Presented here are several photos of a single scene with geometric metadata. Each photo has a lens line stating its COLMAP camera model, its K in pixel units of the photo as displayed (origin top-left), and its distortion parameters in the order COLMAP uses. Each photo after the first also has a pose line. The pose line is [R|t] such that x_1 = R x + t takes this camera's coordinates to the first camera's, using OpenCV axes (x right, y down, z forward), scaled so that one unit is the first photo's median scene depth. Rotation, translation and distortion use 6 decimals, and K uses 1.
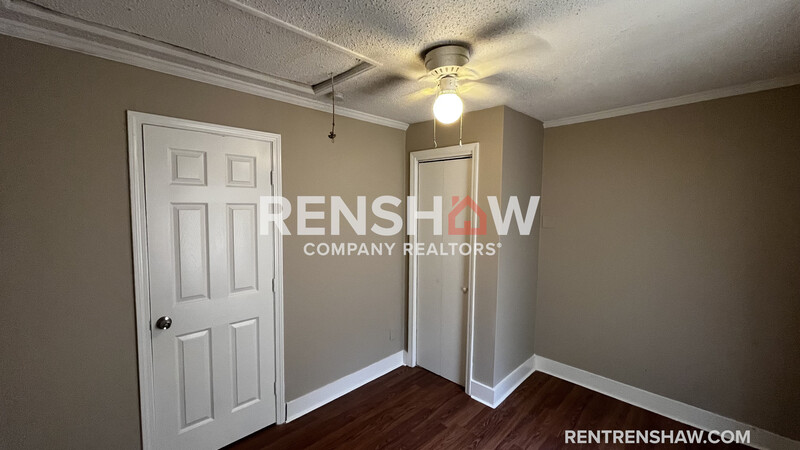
lens RADIAL K [[323.7, 0, 402.1], [0, 323.7, 226.1], [0, 0, 1]] dist [0.001840, 0.000059]
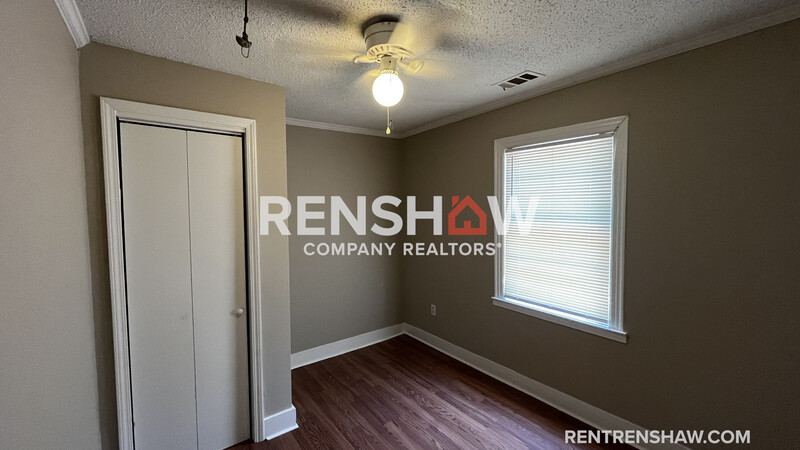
lens RADIAL K [[320.9, 0, 400.8], [0, 320.9, 227.2], [0, 0, 1]] dist [-0.002816, 0.000175]
pose [[0.135765, -0.059968, 0.988925, -0.505795], [0.074954, 0.995928, 0.050102, -0.007927], [-0.987902, 0.067322, 0.139707, 0.545774]]
